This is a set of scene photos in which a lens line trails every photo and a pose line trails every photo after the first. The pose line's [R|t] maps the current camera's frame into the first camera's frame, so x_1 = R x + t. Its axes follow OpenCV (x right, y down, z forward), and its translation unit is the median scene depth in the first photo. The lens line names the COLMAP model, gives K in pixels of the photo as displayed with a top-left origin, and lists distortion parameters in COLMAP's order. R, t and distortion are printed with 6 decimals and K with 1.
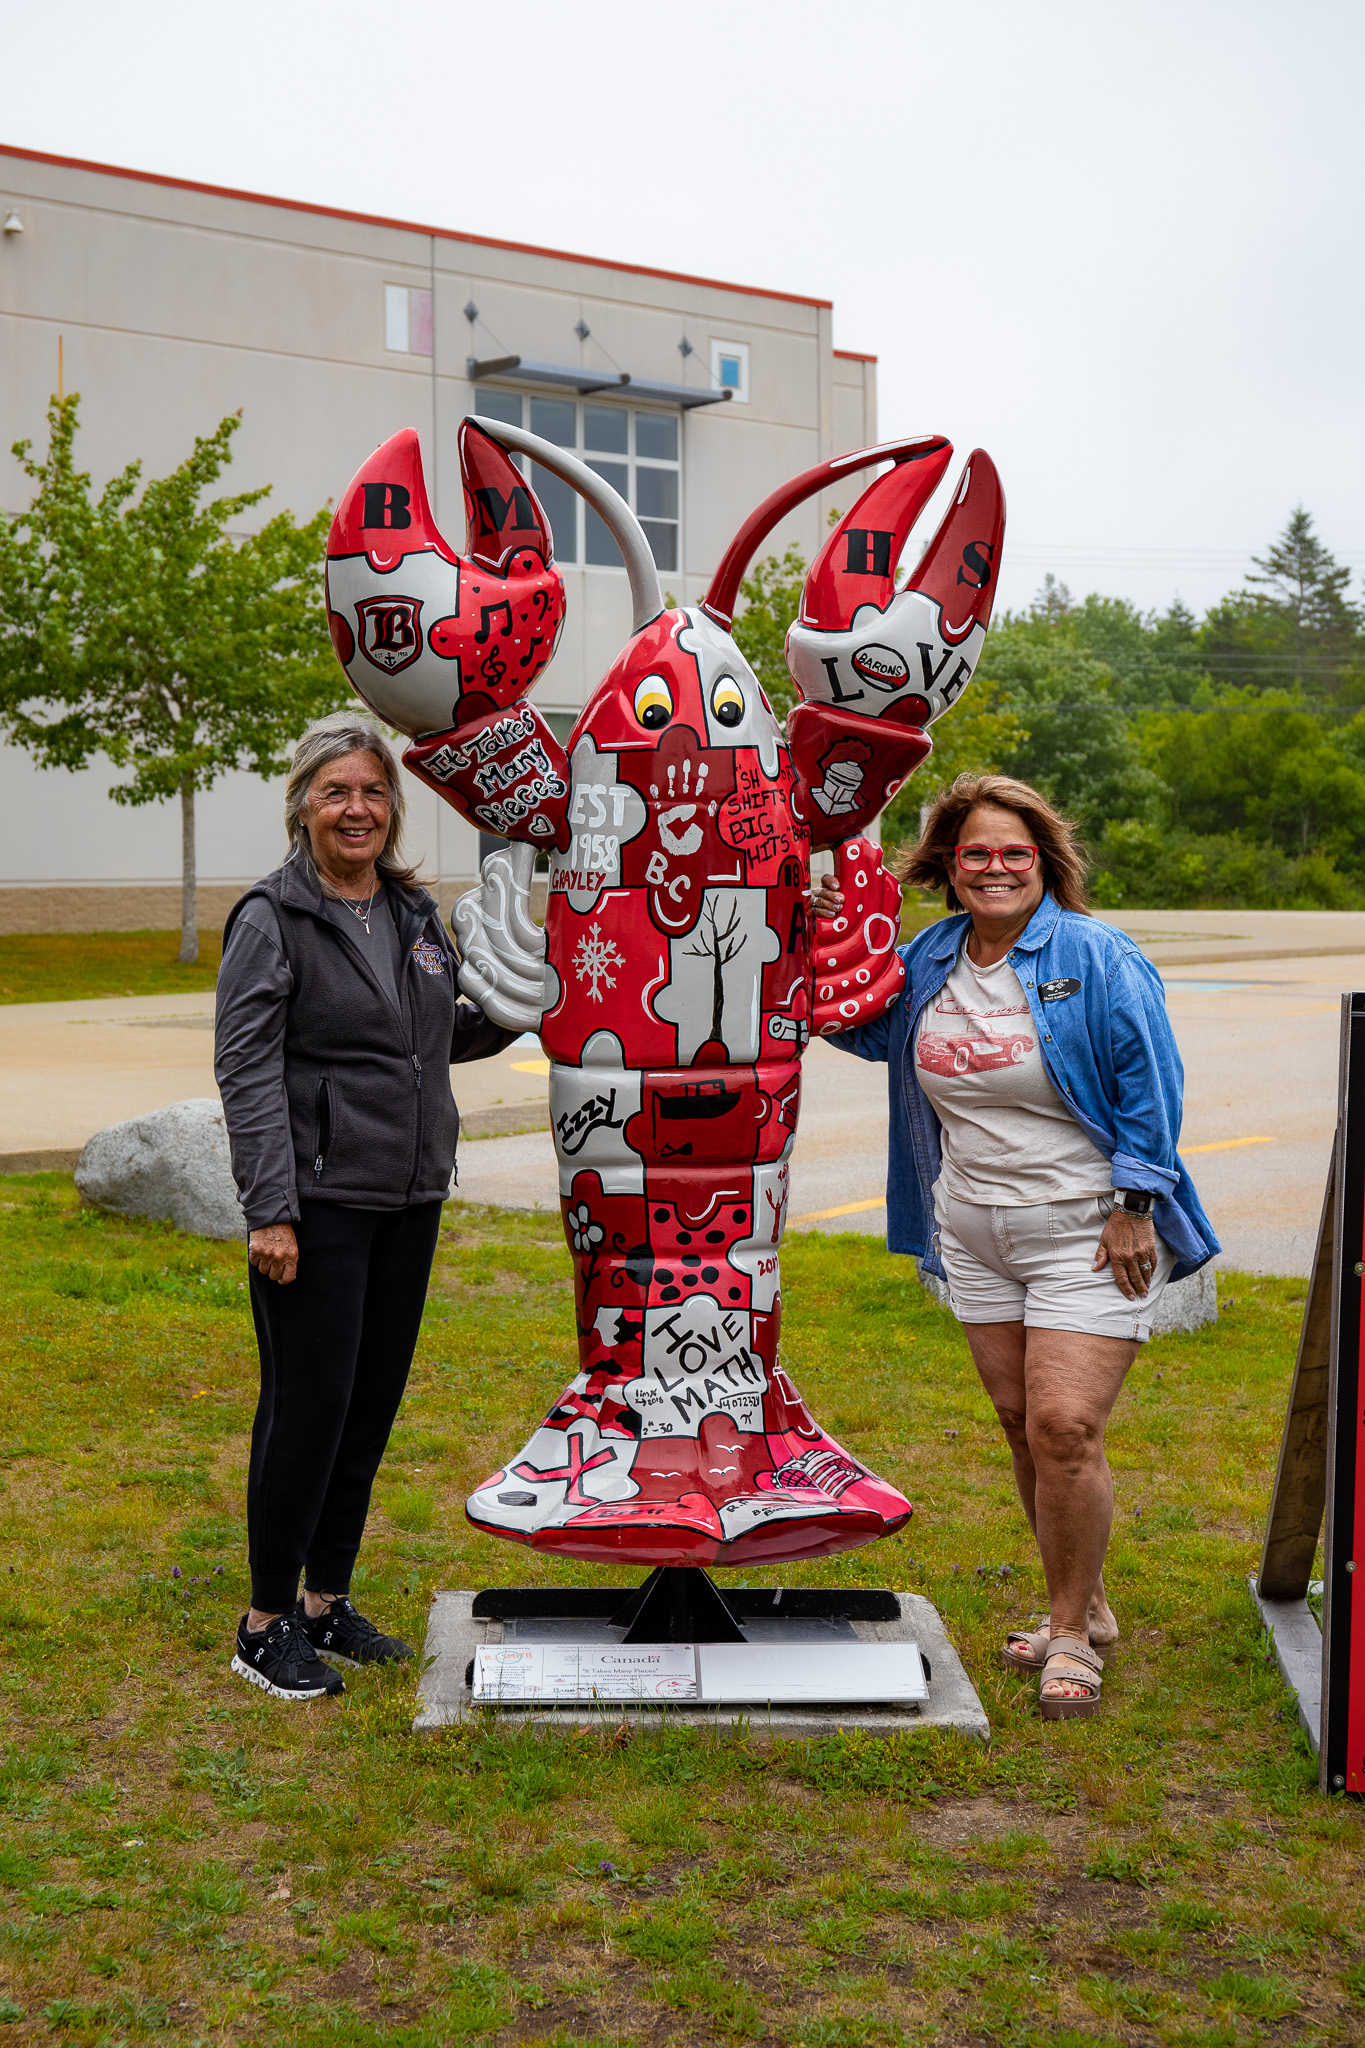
lens RADIAL K [[3052.3, 0, 623.8], [0, 3052.3, 910.1], [0, 0, 1]] dist [0.034694, 0.009665]
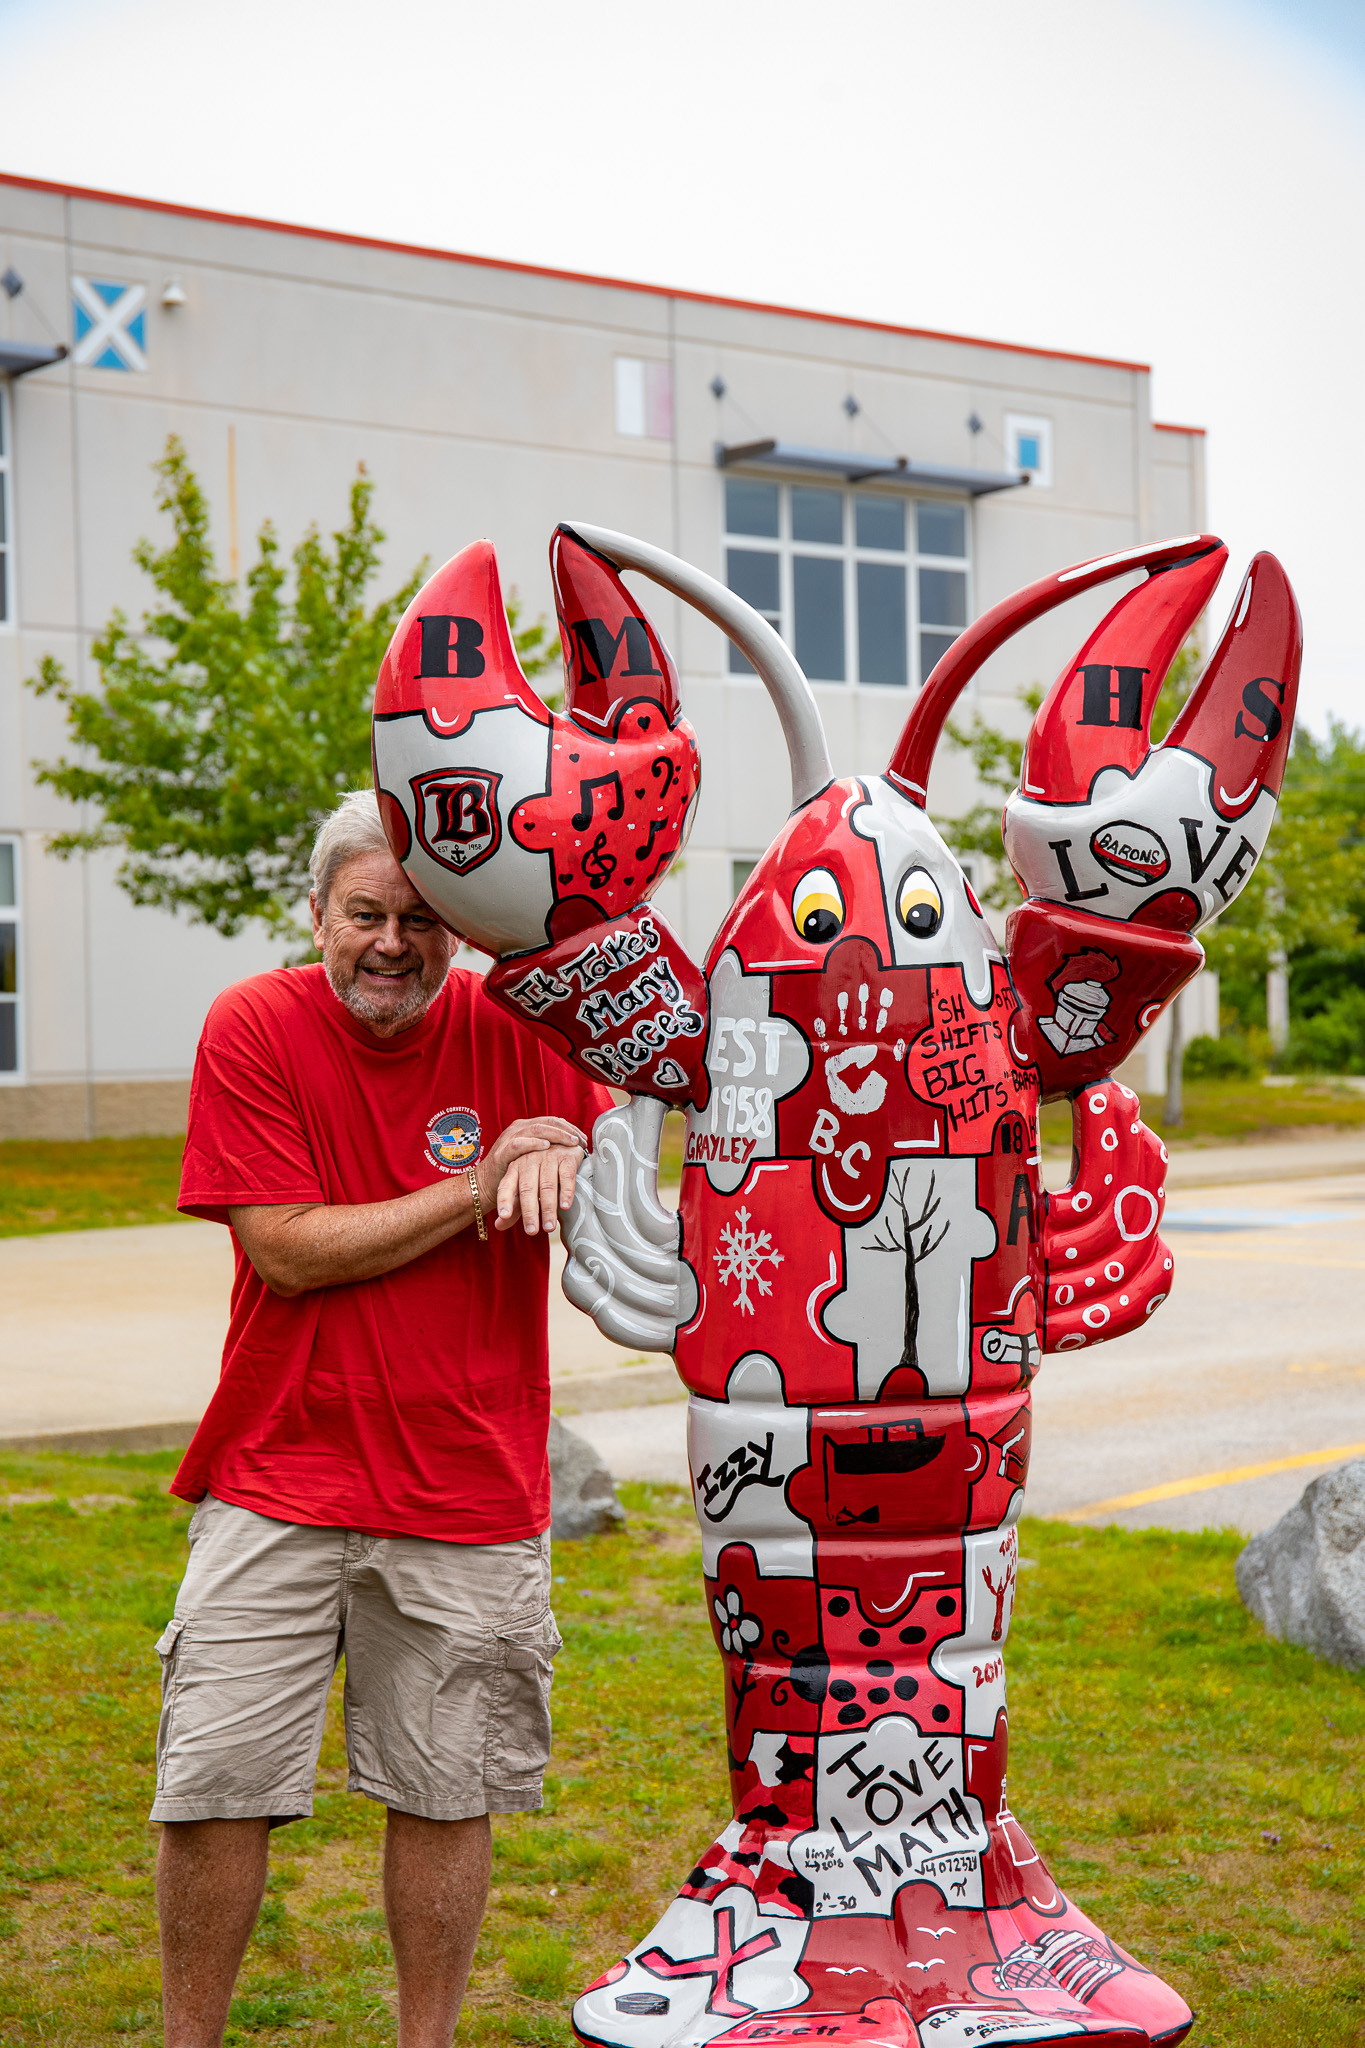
lens RADIAL K [[3599.8, 0, 713.4], [0, 3599.8, 1028.4], [0, 0, 1]] dist [0.089483, 0.276383]
pose [[0.998356, -0.012353, -0.055976, 0.032522], [0.011388, 0.999782, -0.017527, -0.023548], [0.056180, 0.016861, 0.998278, 0.132720]]
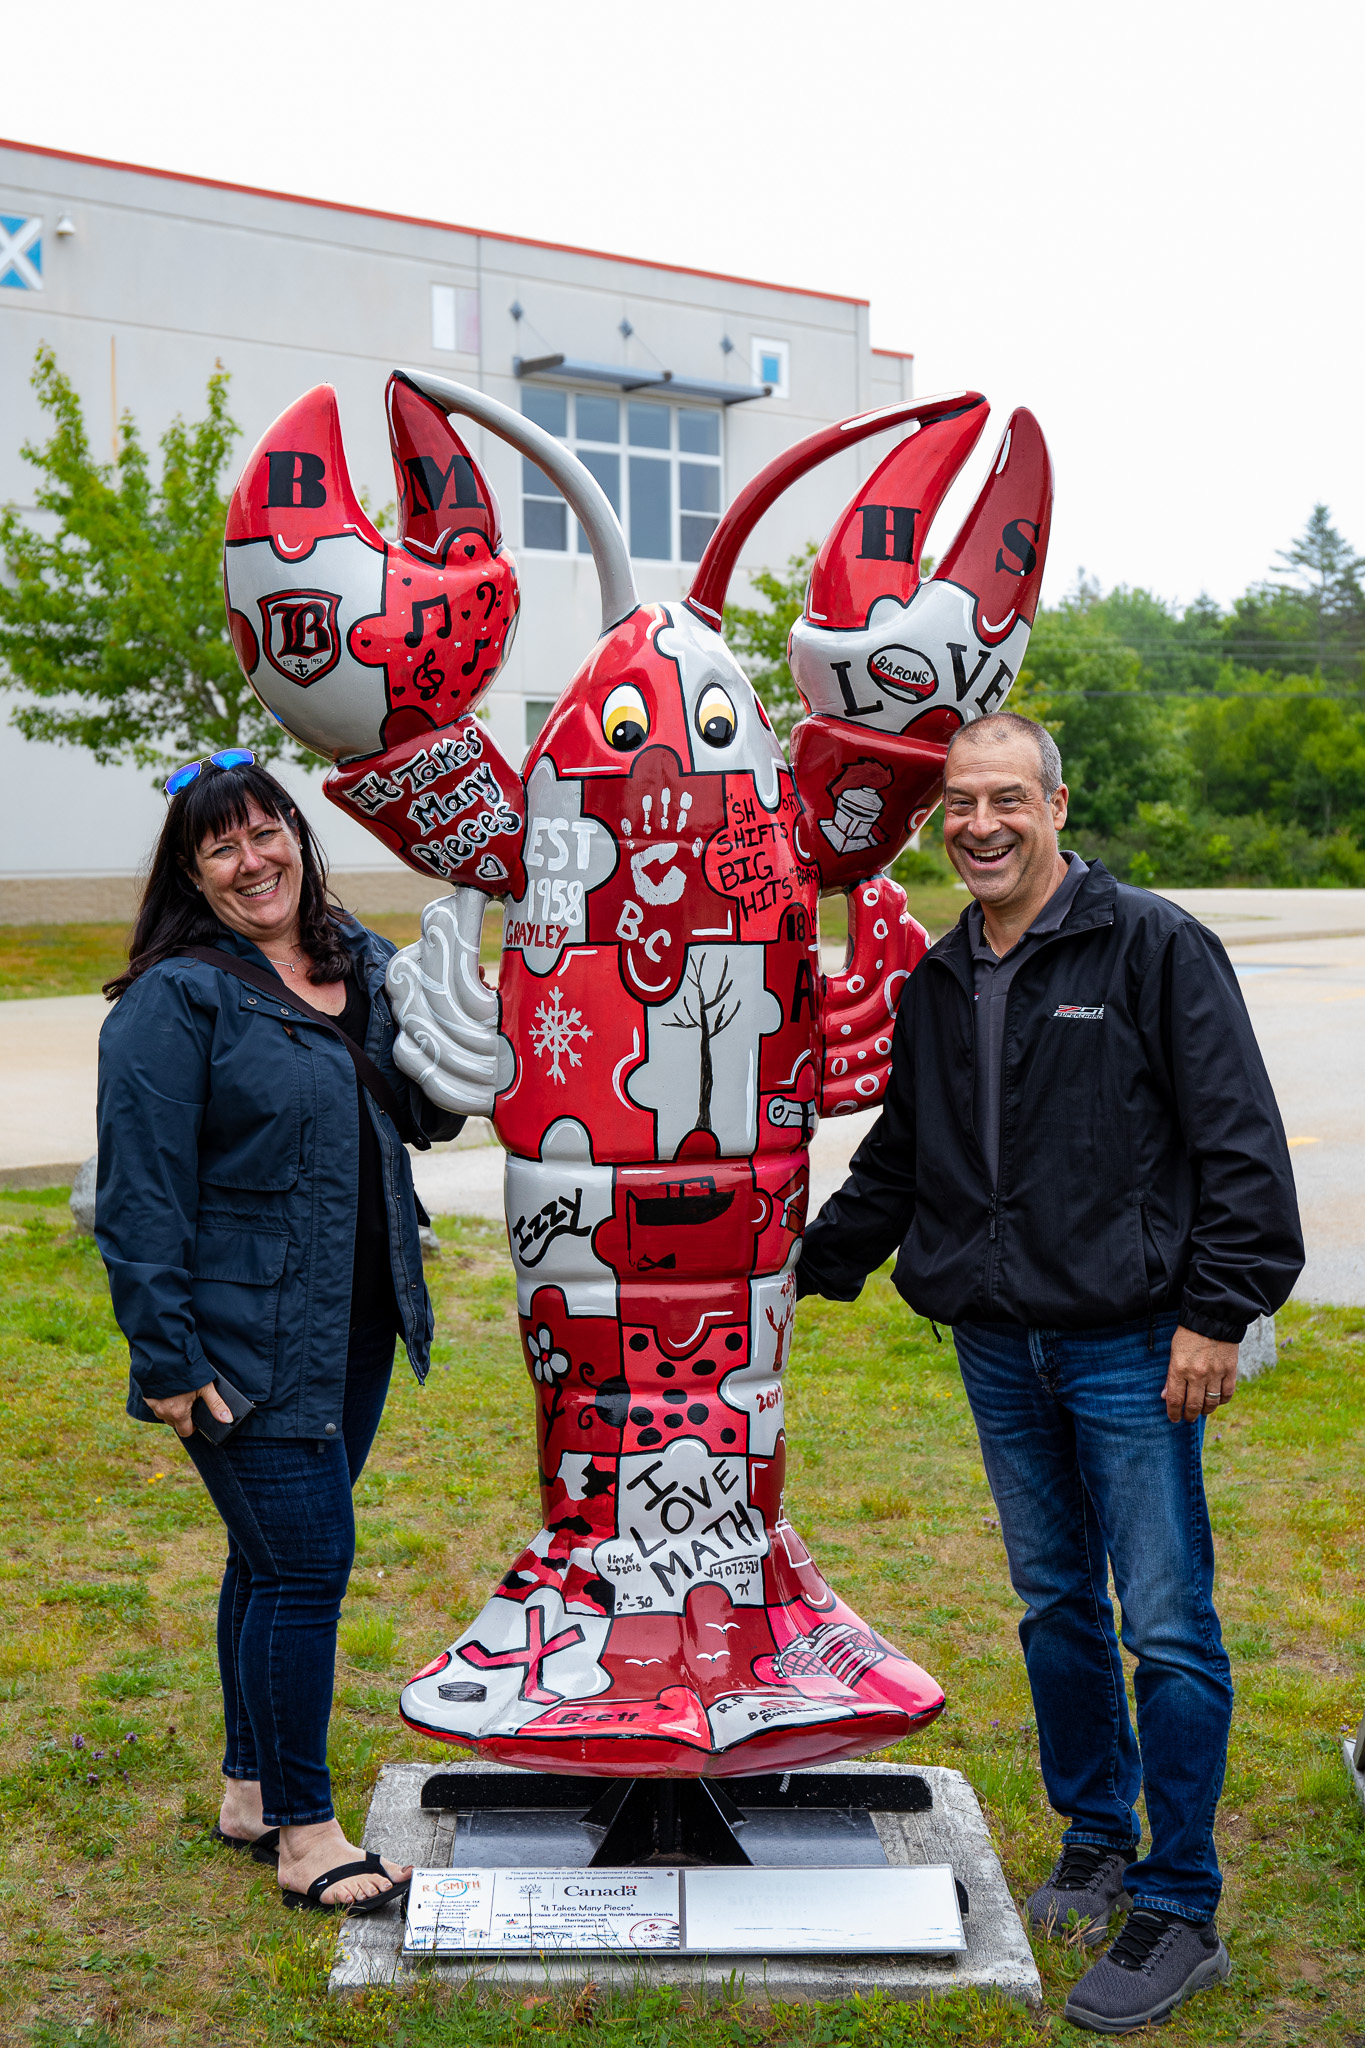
lens RADIAL K [[2930.9, 0, 633.5], [0, 2930.9, 930.6], [0, 0, 1]] dist [0.023176, 0.103771]
pose [[0.999899, -0.004416, -0.013489, 0.022140], [0.004598, 0.999898, 0.013522, -0.021514], [0.013428, -0.013583, 0.999818, 0.211245]]
